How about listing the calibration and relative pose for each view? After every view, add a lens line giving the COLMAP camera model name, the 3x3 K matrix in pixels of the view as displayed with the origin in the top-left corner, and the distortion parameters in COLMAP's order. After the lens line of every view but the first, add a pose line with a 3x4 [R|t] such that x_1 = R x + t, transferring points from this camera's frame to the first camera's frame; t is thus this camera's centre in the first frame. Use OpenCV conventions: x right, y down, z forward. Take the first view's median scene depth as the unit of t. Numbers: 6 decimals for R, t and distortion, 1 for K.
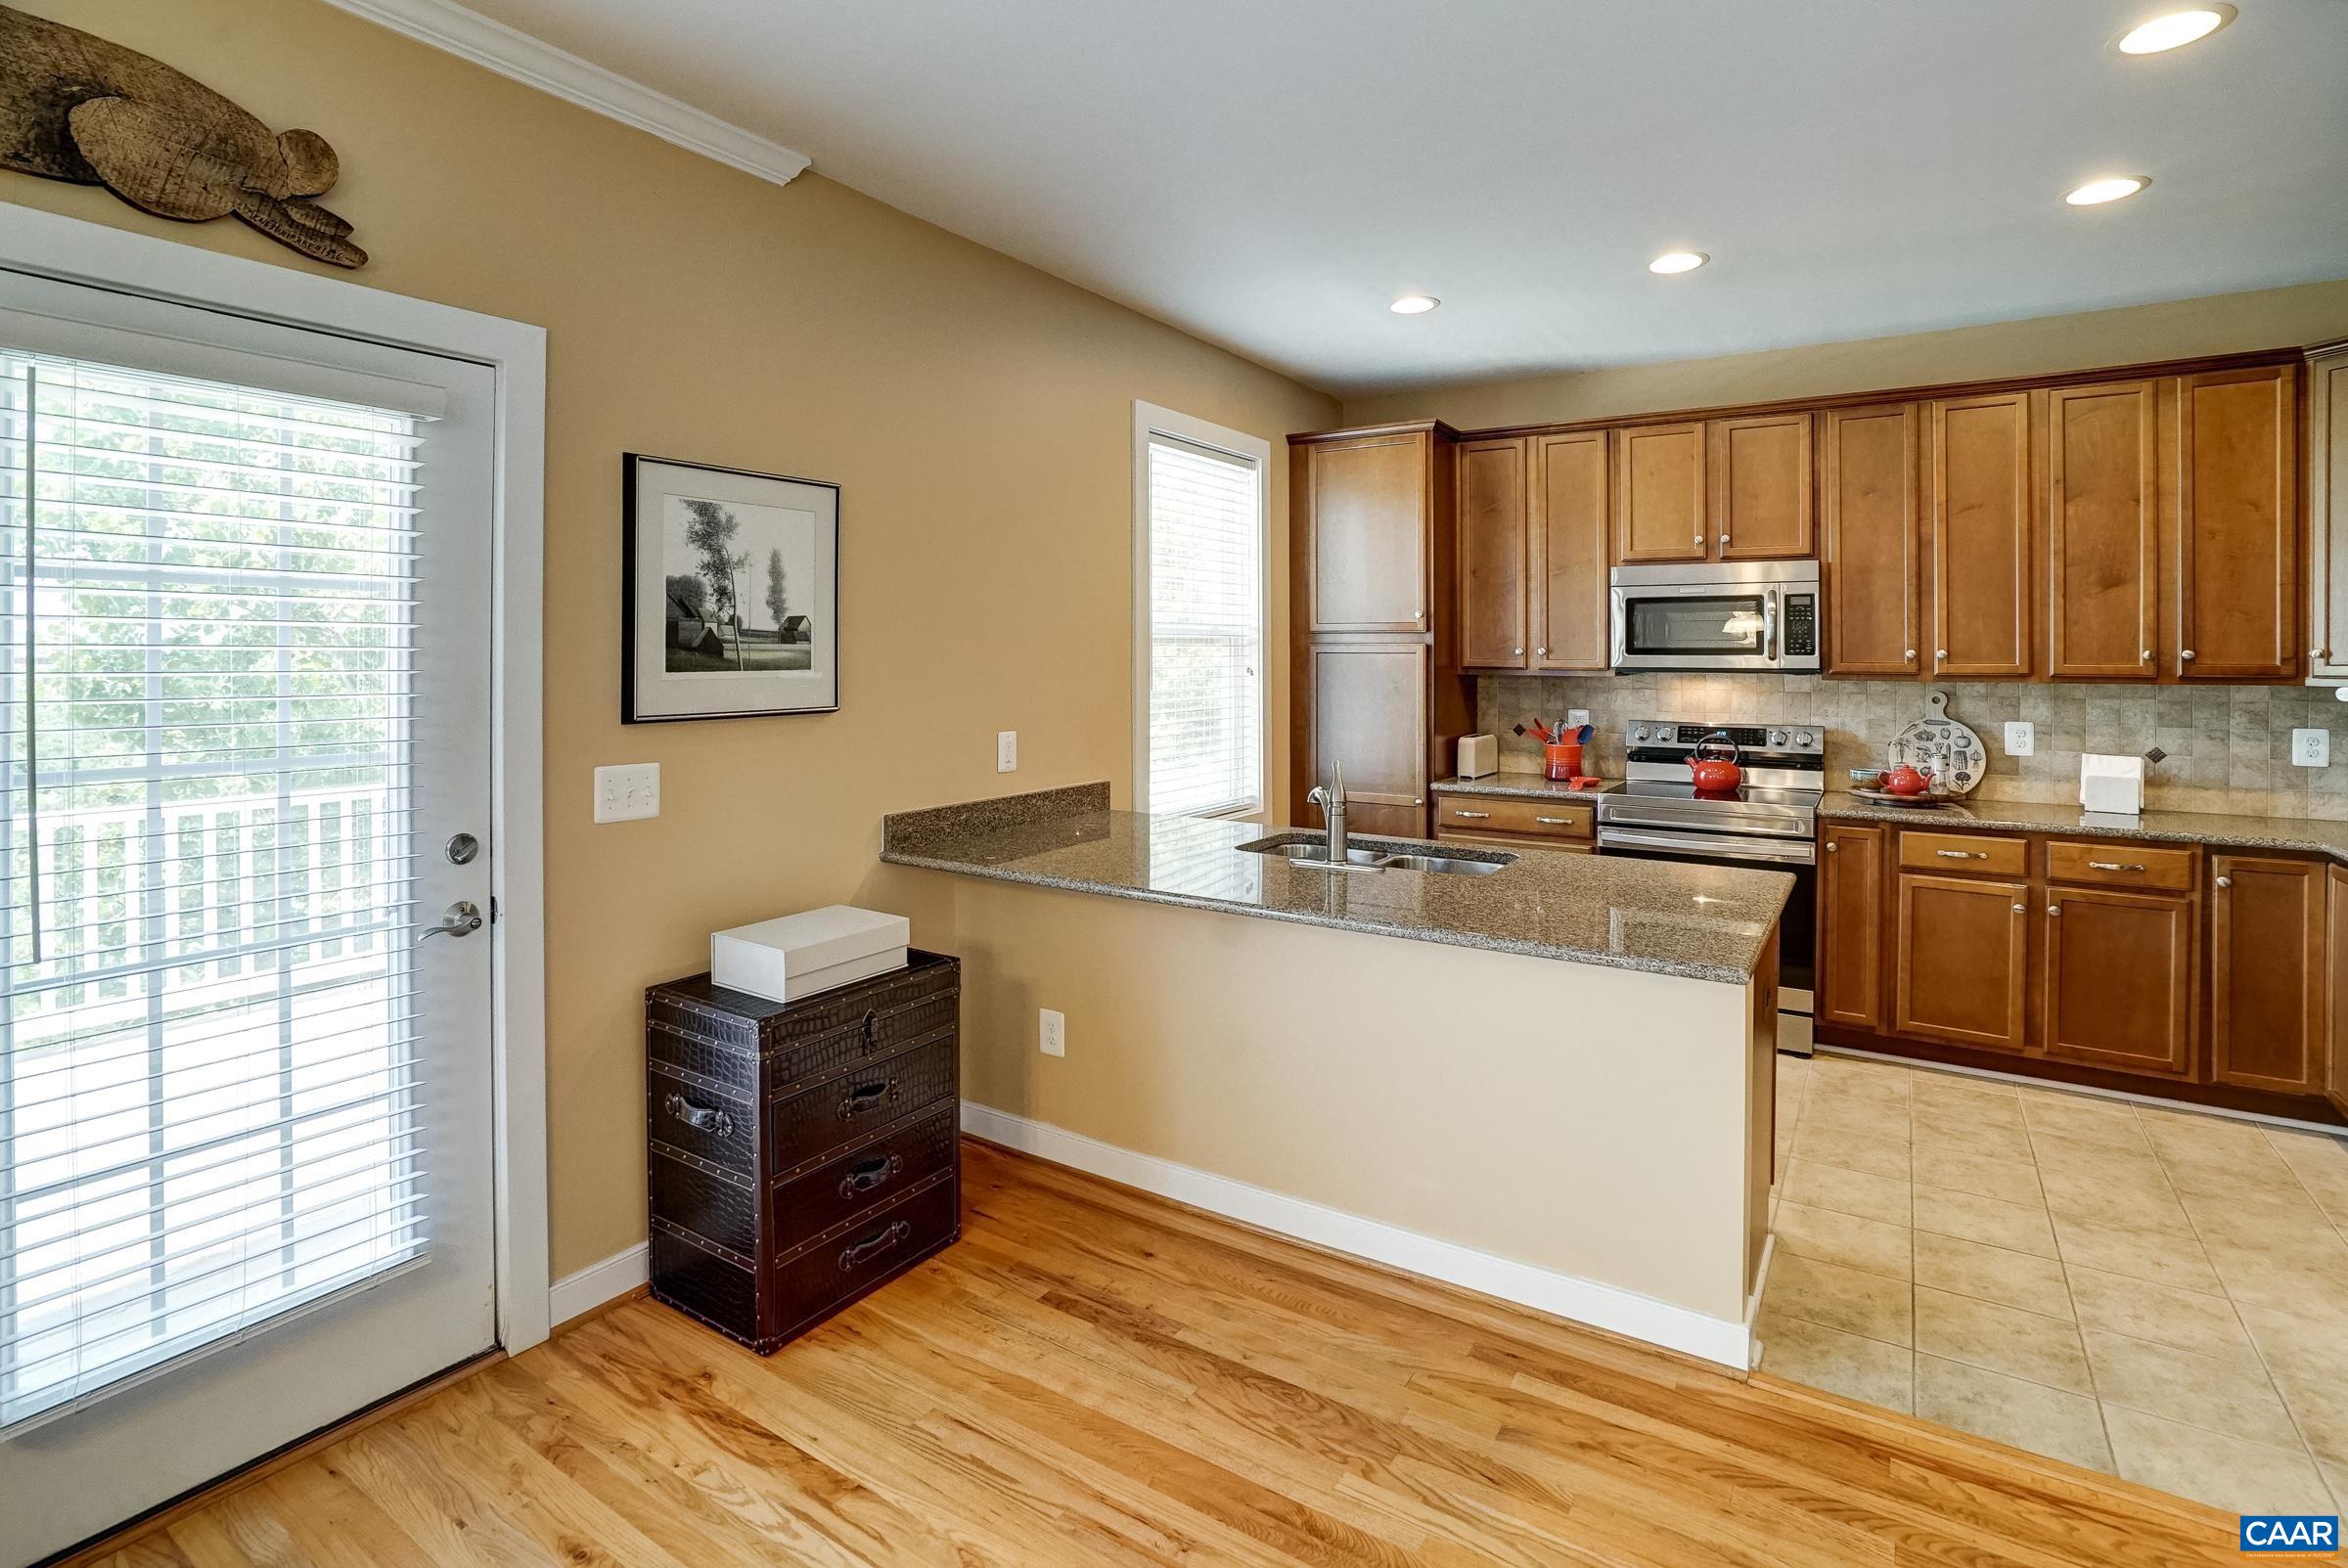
lens RADIAL K [[1130.1, 0, 1156.8], [0, 1130.1, 652.0], [0, 0, 1]] dist [-0.040479, 0.011910]
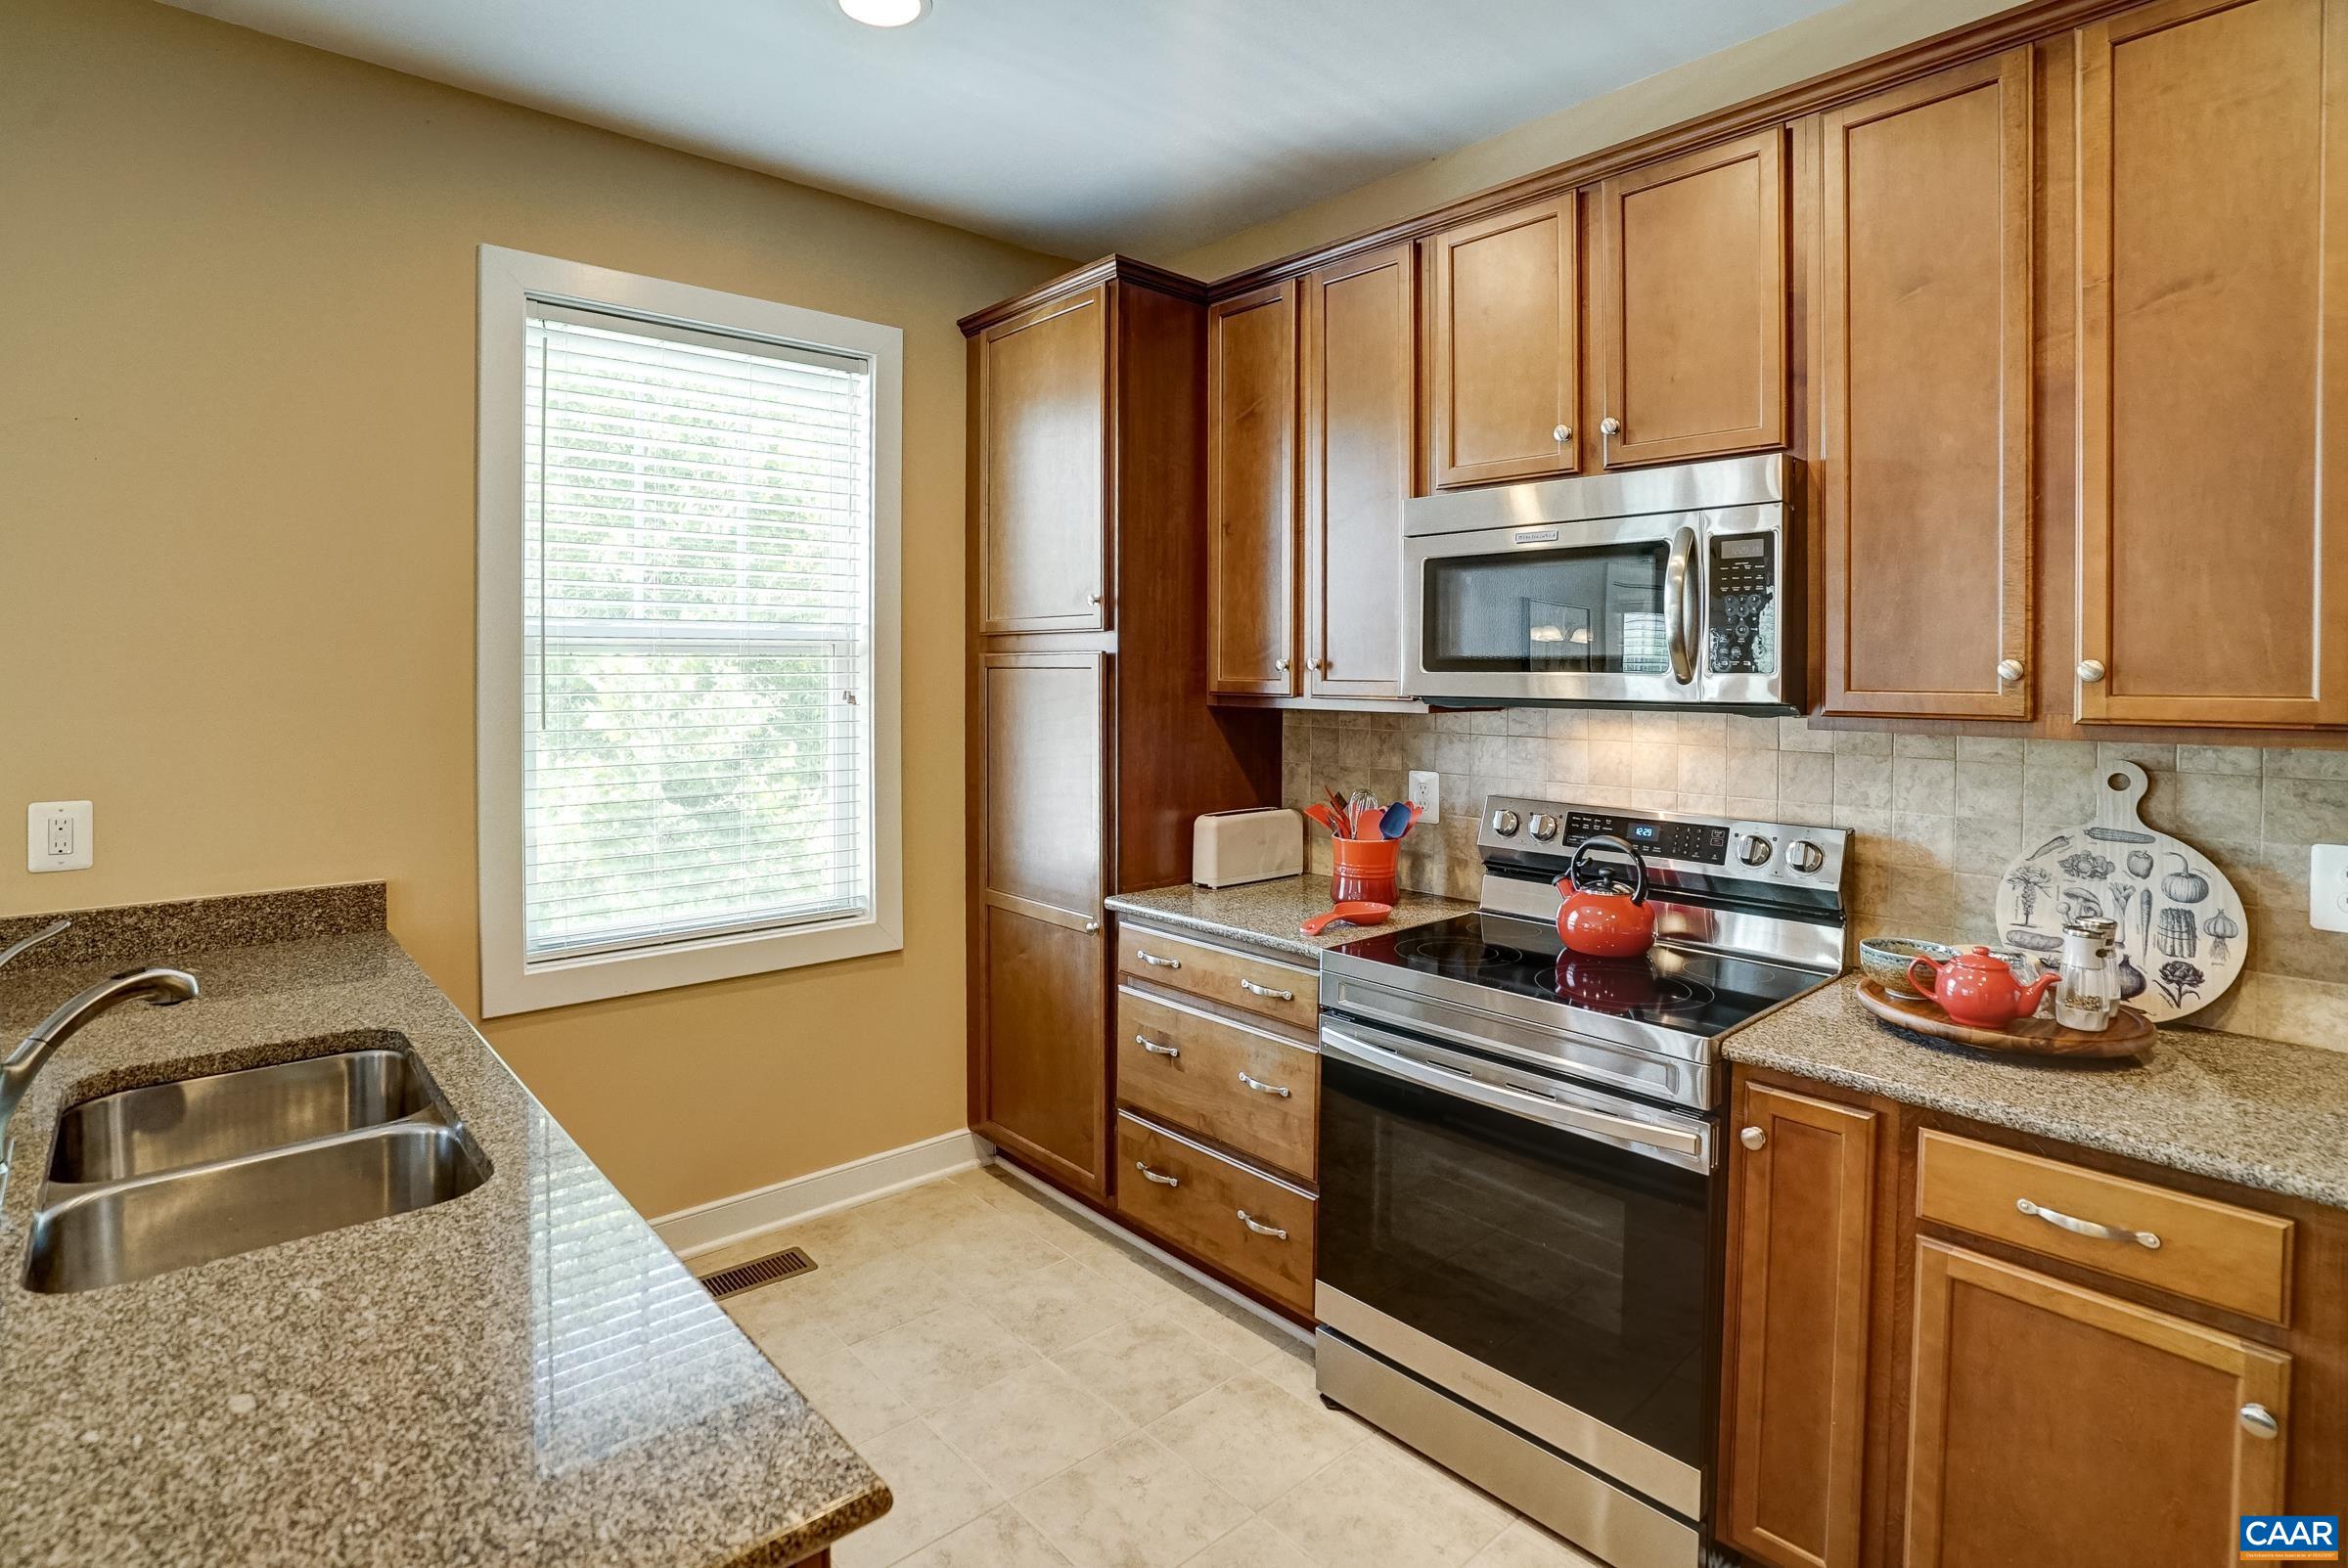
lens RADIAL K [[1130.1, 0, 1169.9], [0, 1130.1, 682.1], [0, 0, 1]] dist [-0.040479, 0.011910]
pose [[0.962807, 0.003810, -0.270165, 0.472987], [-0.000733, 0.999934, 0.011489, 0.001607], [0.270190, -0.010863, 0.962746, 0.508938]]
